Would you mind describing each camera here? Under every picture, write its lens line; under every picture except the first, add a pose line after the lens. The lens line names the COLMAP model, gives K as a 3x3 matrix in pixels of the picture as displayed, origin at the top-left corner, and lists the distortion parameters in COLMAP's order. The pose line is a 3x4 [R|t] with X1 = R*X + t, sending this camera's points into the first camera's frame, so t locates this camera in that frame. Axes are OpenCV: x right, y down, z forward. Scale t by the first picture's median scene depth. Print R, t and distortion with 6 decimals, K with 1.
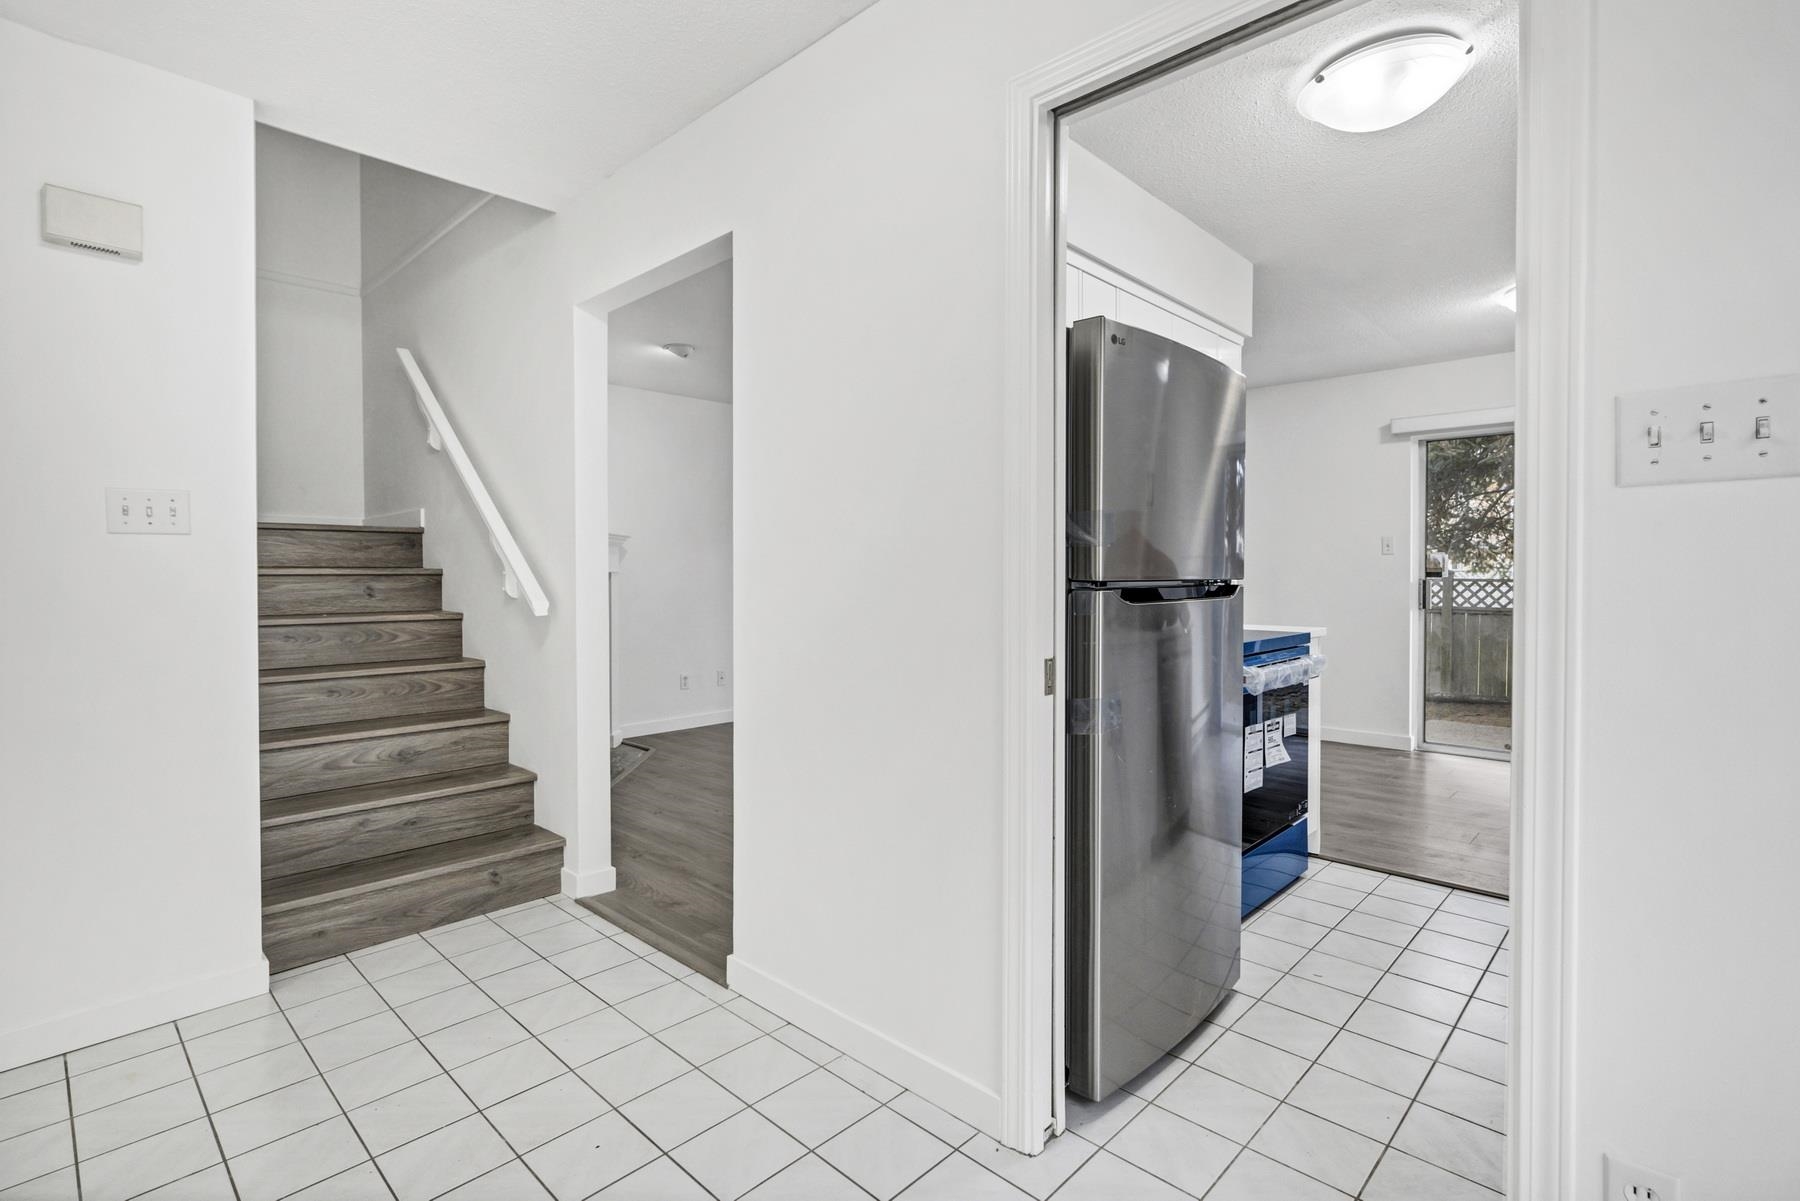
lens RADIAL K [[861.2, 0, 885.7], [0, 861.2, 591.4], [0, 0, 1]] dist [-0.000481, -0.000319]
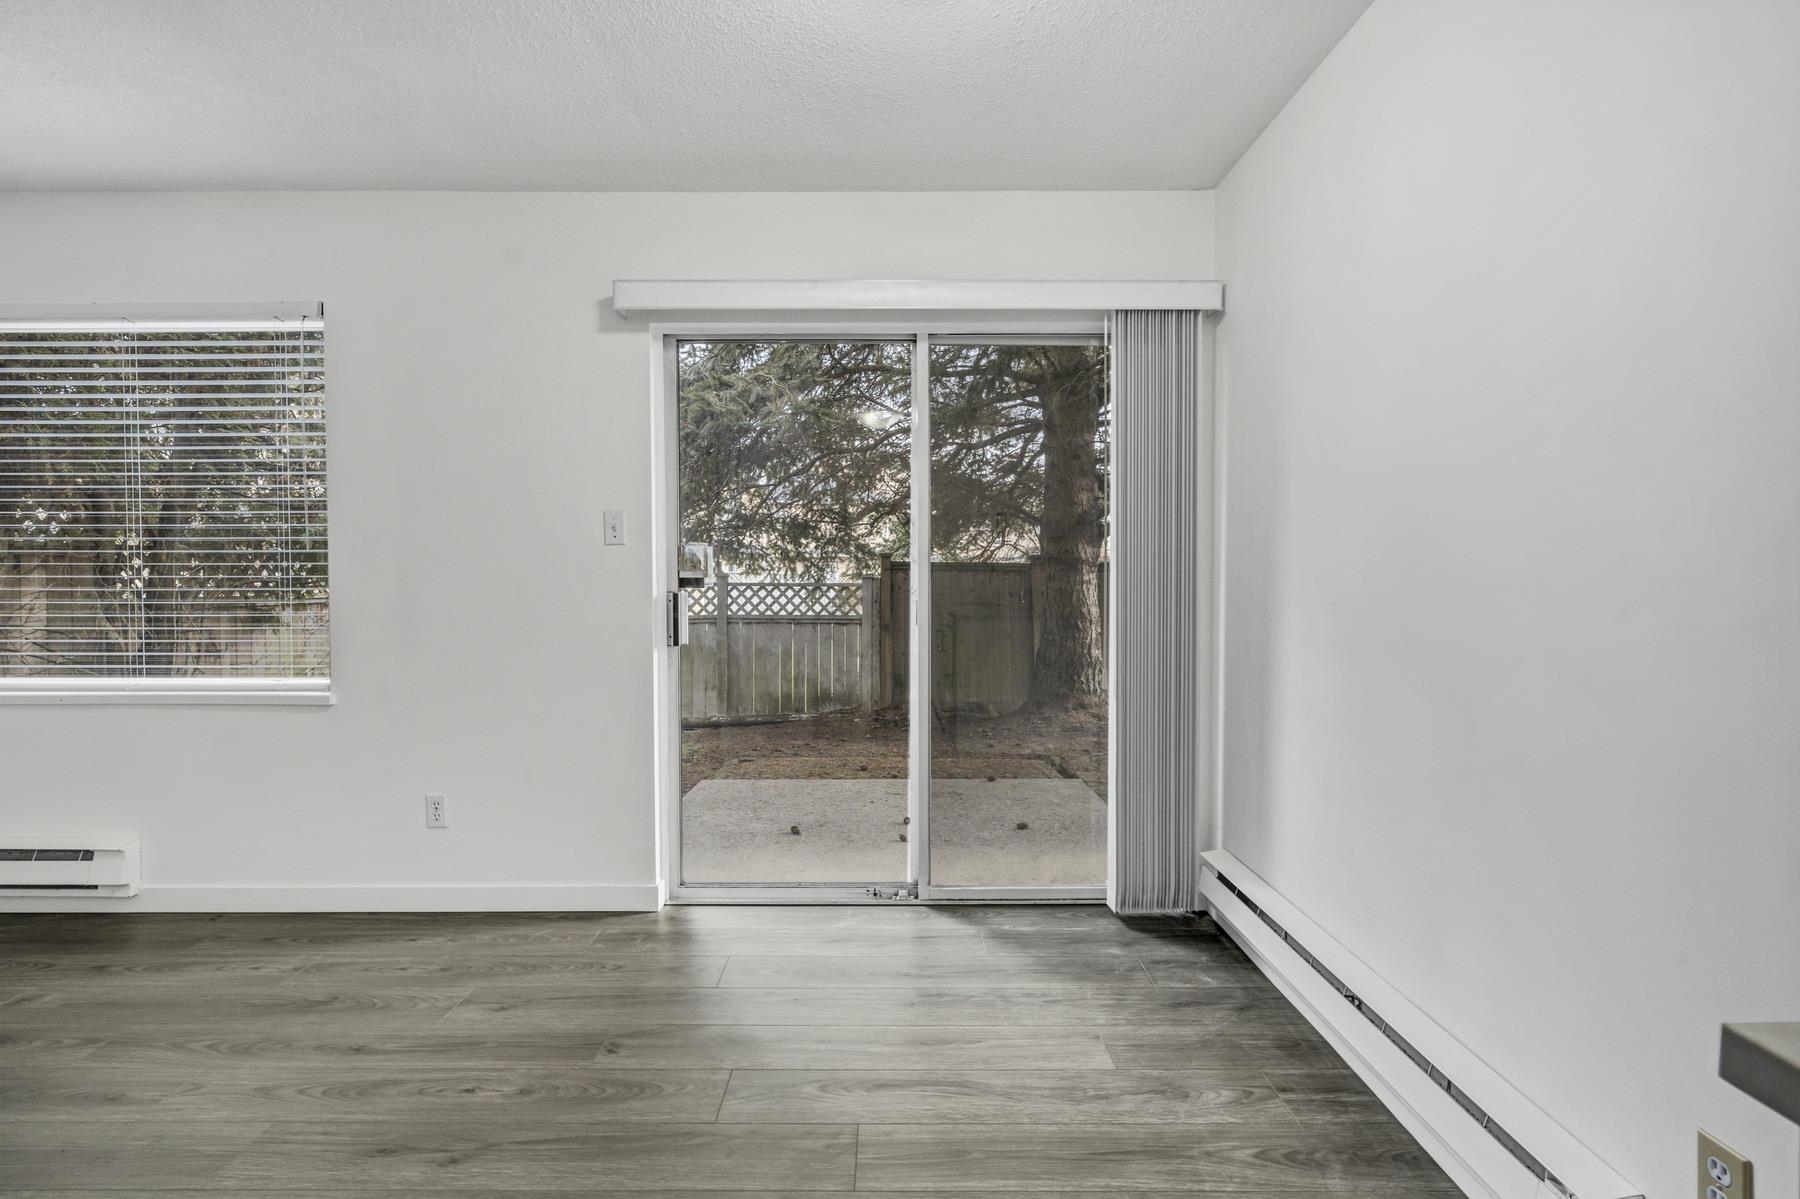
lens RADIAL K [[861.2, 0, 897.6], [0, 861.2, 593.8], [0, 0, 1]] dist [-0.000481, -0.000319]
pose [[0.714827, -0.015660, 0.699125, 0.180145], [0.014493, 0.999866, 0.007578, -0.007713], [-0.699151, 0.004716, 0.714959, 0.267770]]
